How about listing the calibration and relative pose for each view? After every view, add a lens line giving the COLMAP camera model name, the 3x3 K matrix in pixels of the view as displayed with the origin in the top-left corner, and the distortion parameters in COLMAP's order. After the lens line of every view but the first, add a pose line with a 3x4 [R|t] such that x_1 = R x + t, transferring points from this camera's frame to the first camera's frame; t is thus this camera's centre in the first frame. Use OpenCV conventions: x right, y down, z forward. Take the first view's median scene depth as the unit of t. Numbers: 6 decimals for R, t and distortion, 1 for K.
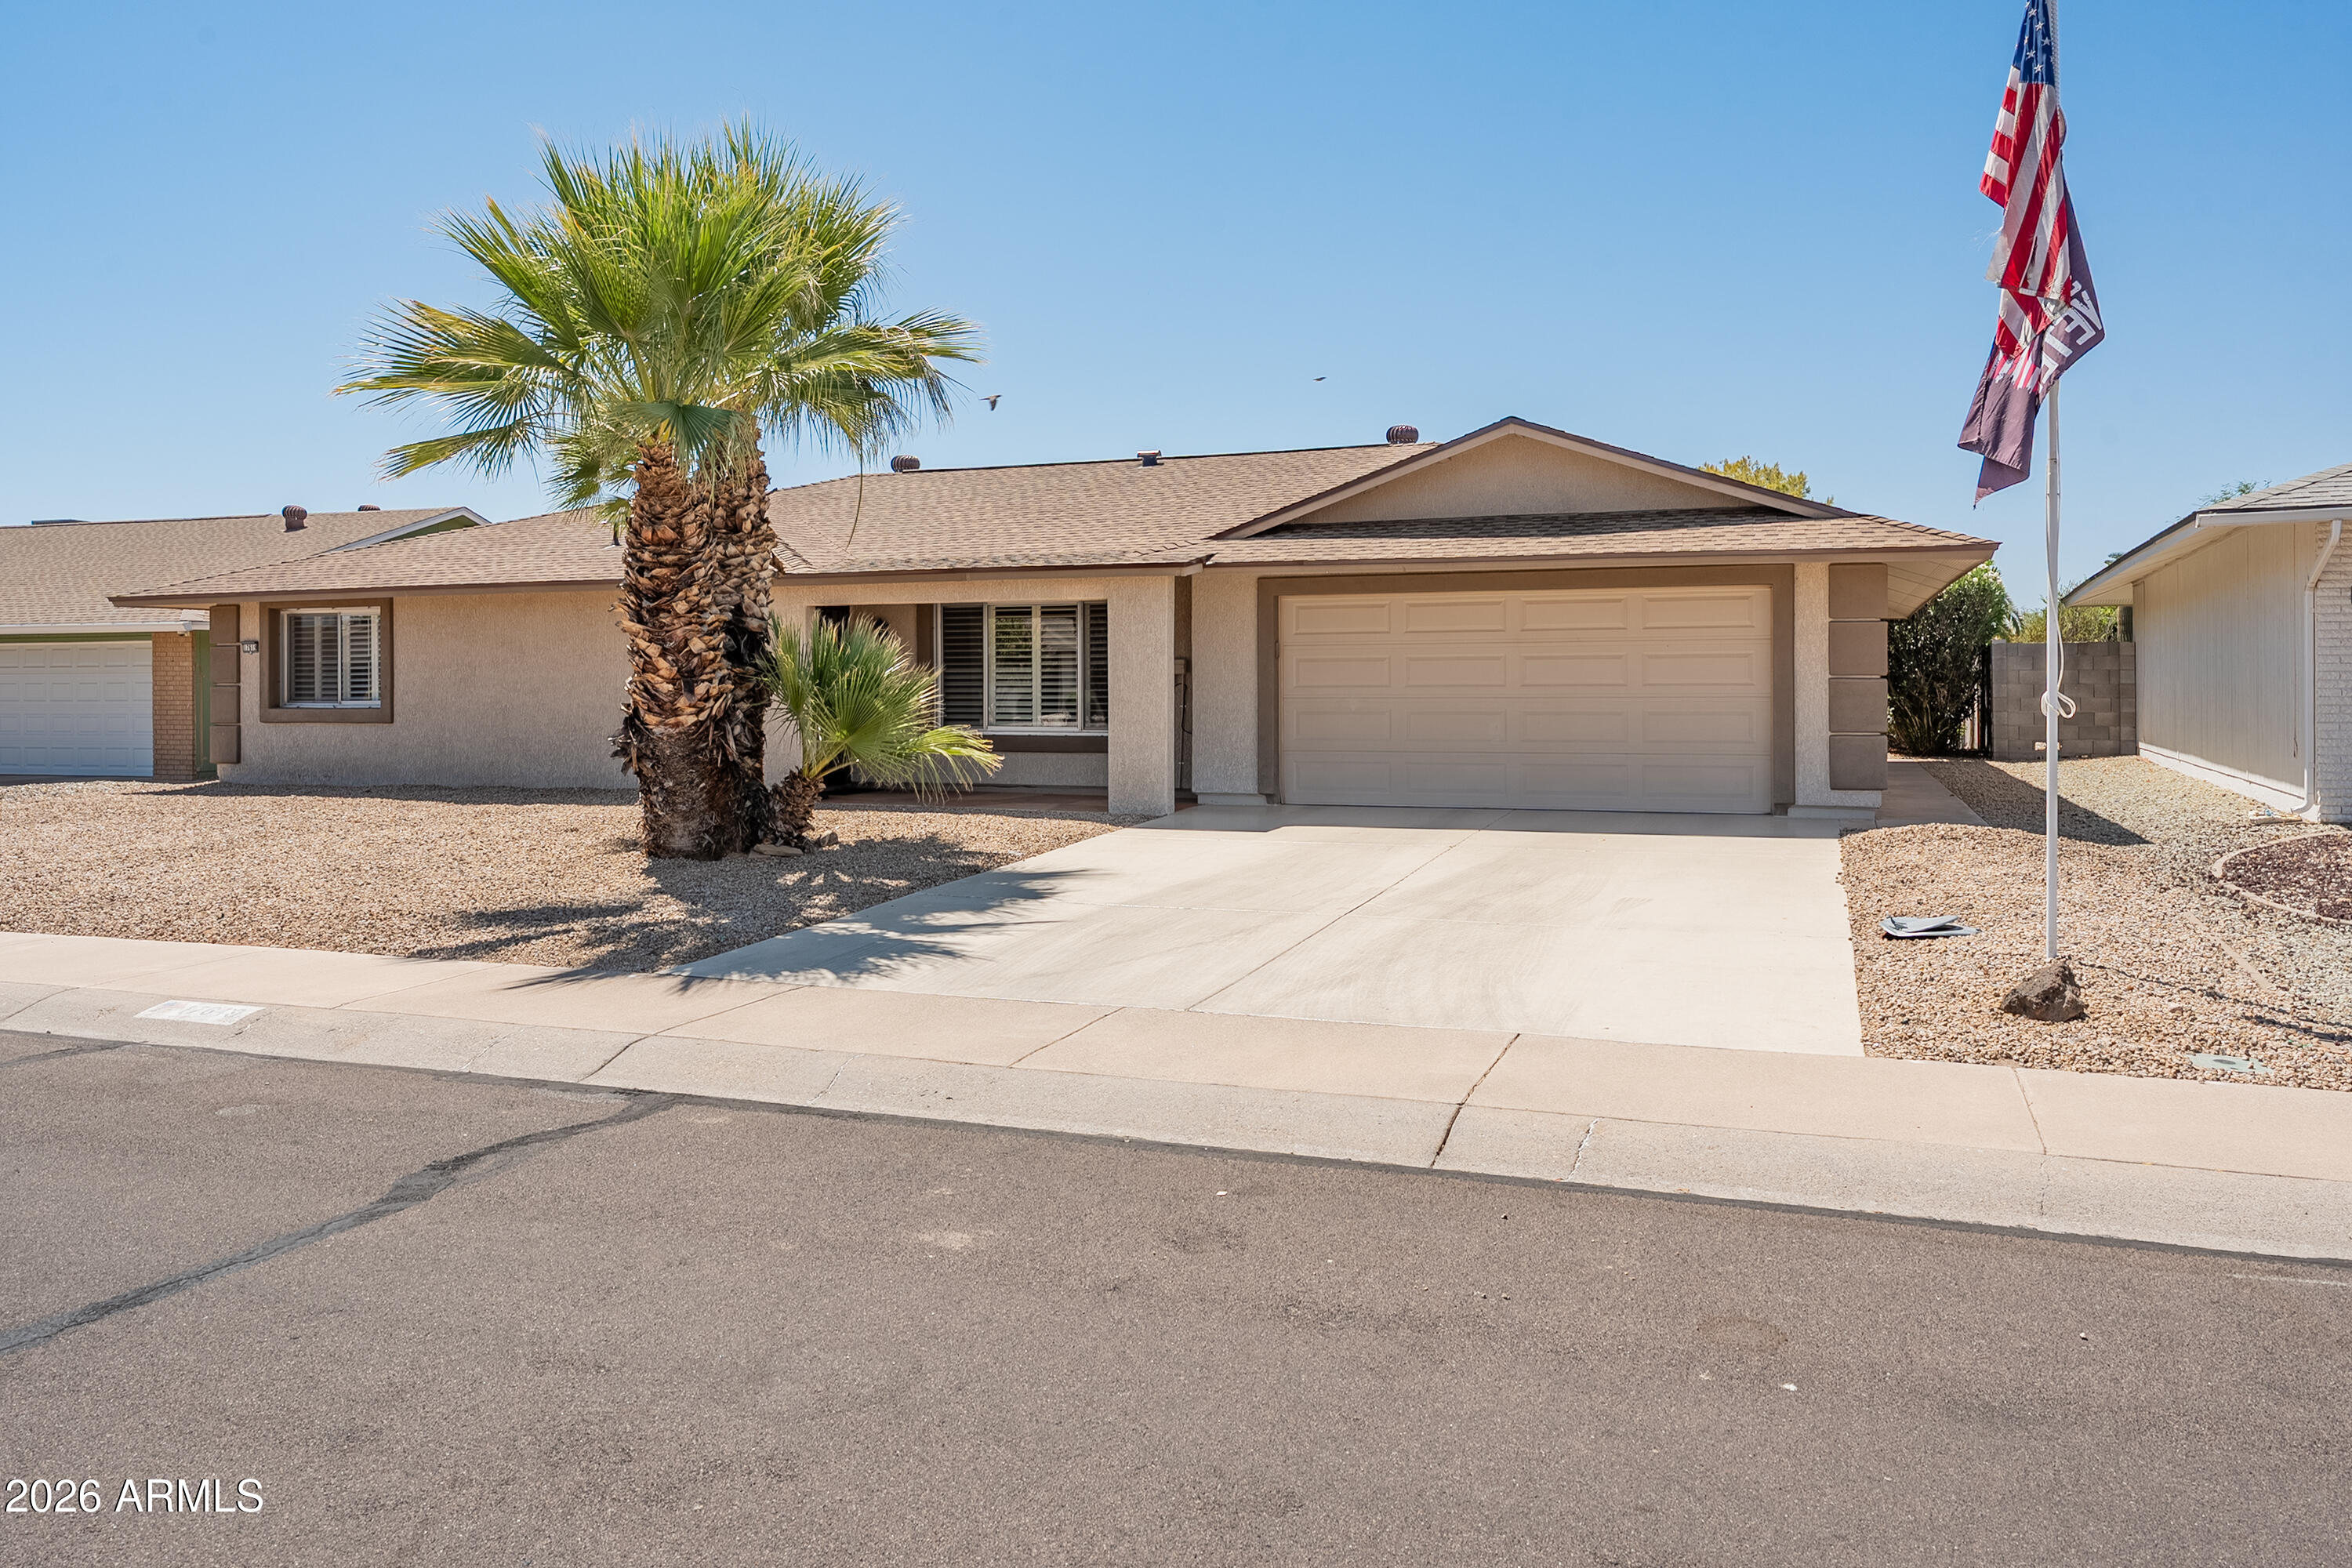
lens RADIAL K [[1737.2, 0, 1174.9], [0, 1737.2, 768.6], [0, 0, 1]] dist [0.009138, 0.001509]
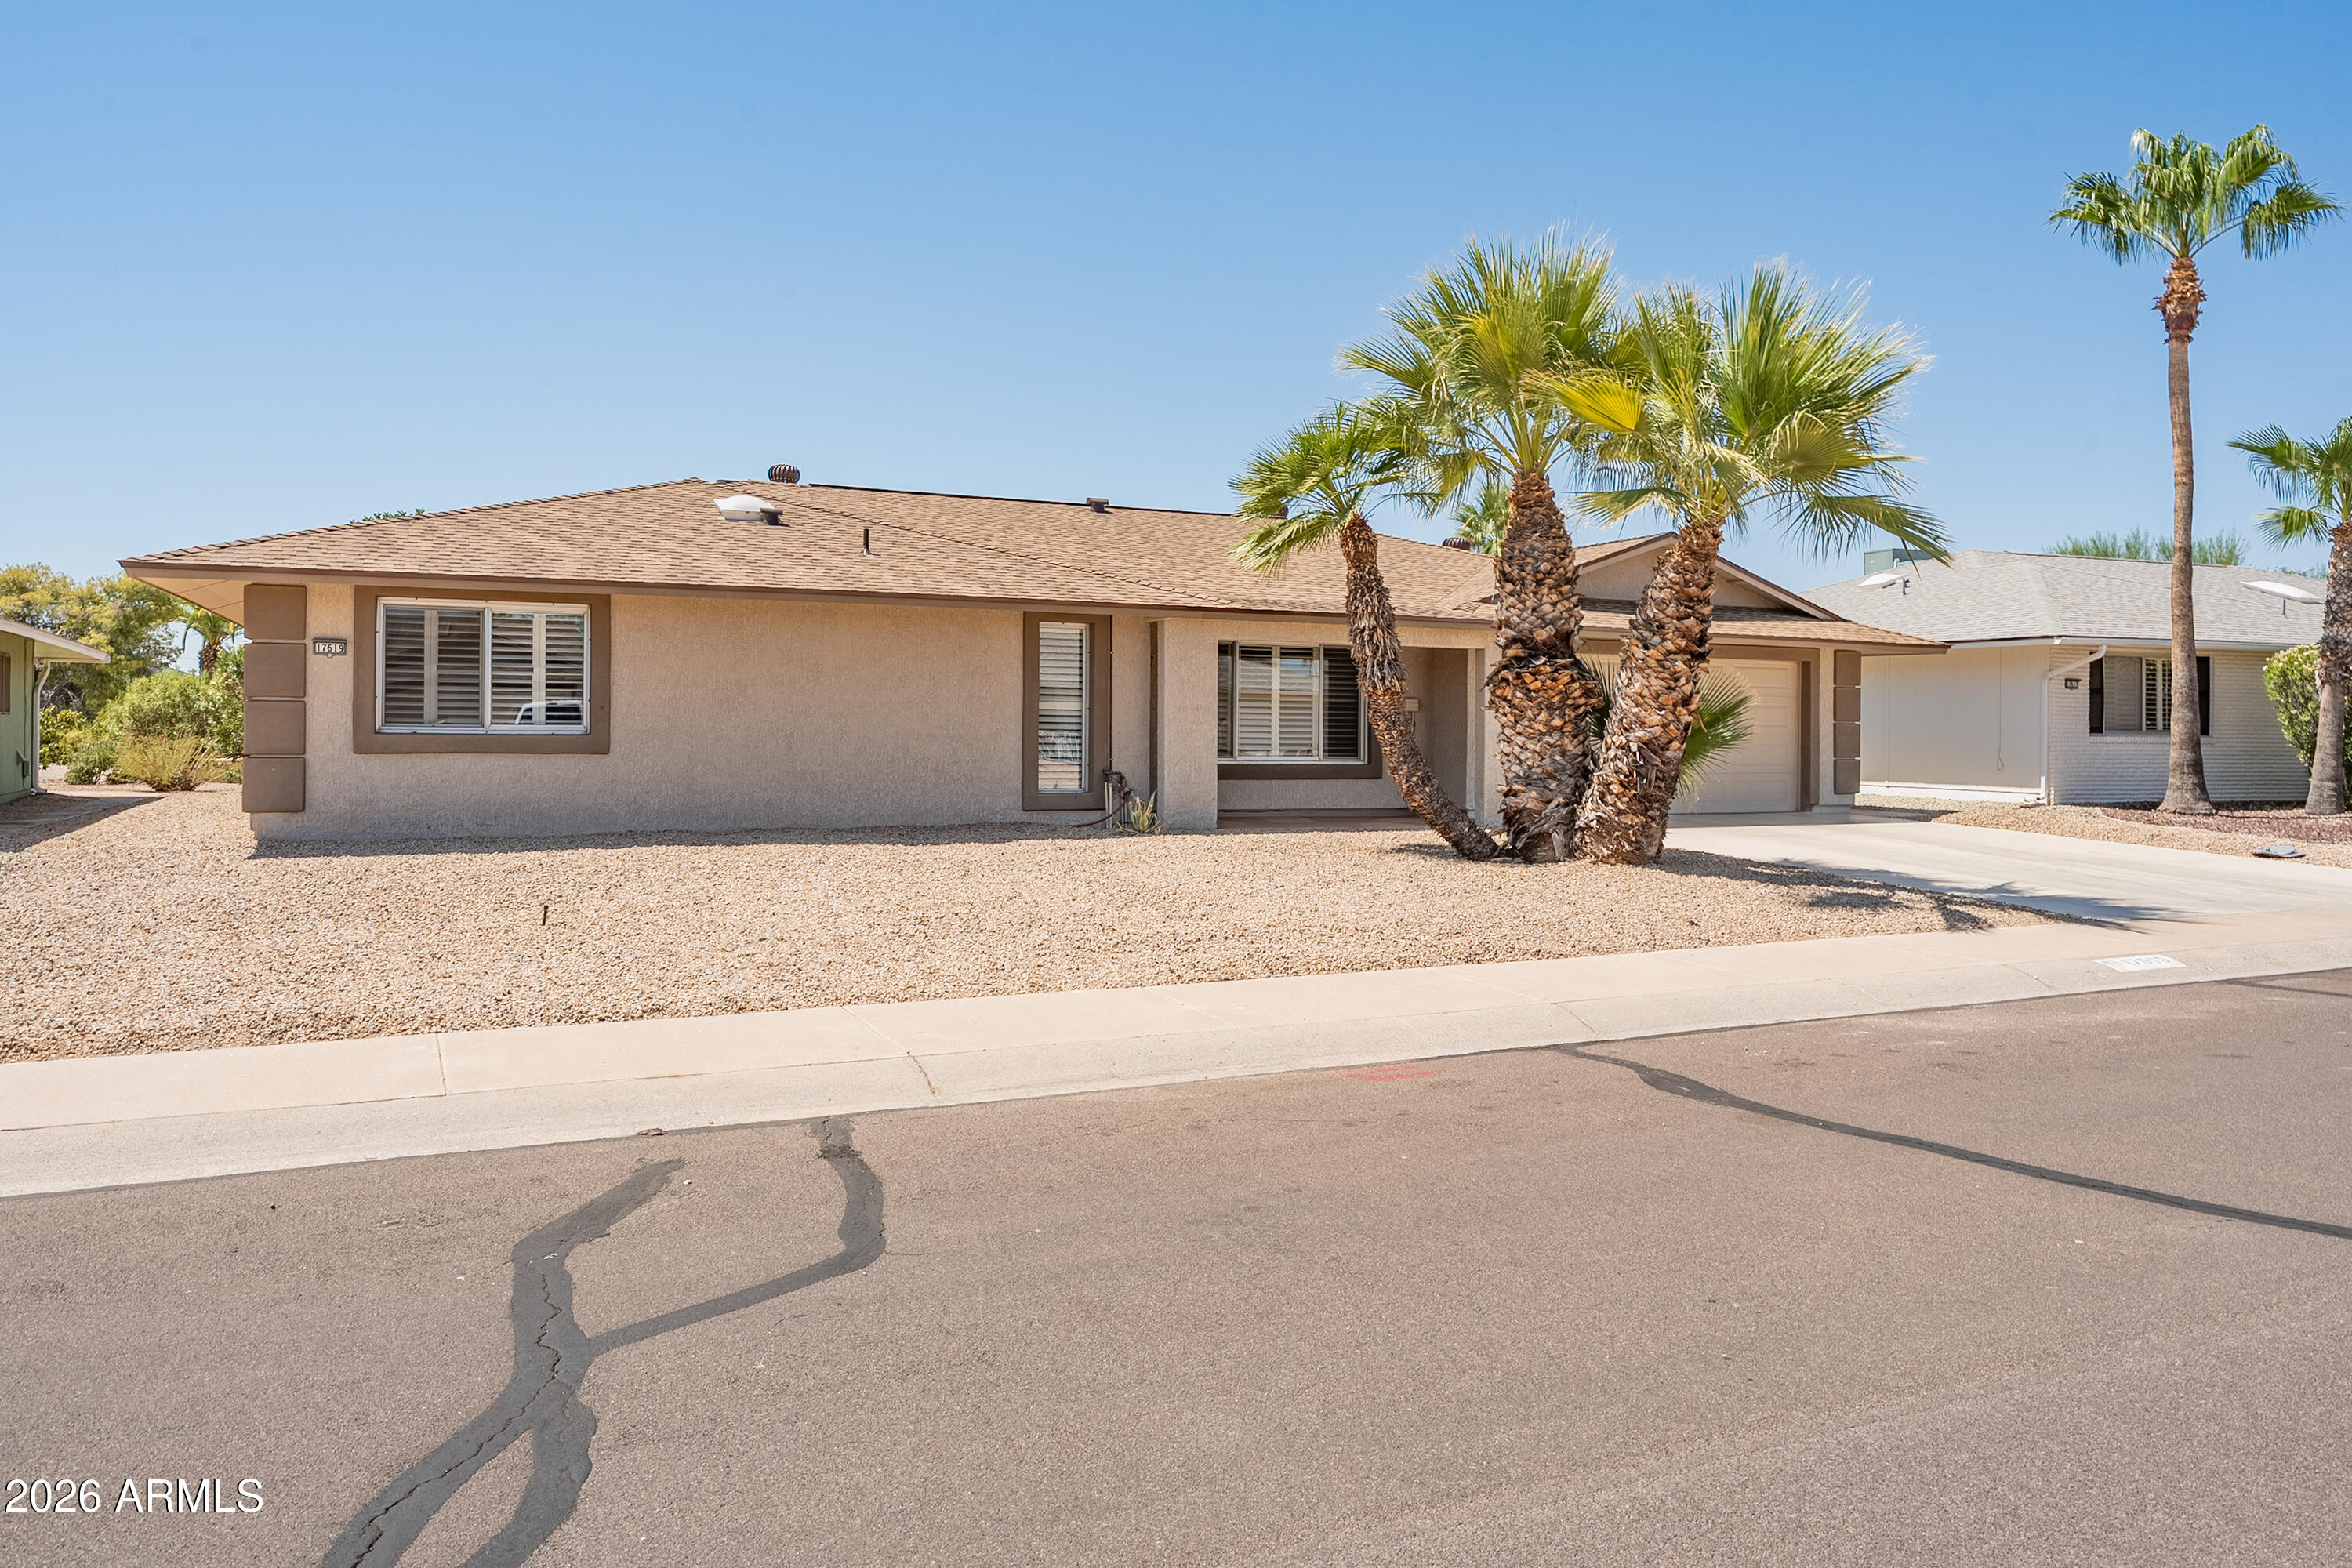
lens RADIAL K [[1737.2, 0, 1174.0], [0, 1737.2, 782.9], [0, 0, 1]] dist [0.009138, 0.001509]
pose [[0.686680, -0.011078, 0.726875, -0.847691], [0.021717, 0.999750, -0.005279, -0.002963], [-0.726635, 0.019410, 0.686749, 0.271073]]
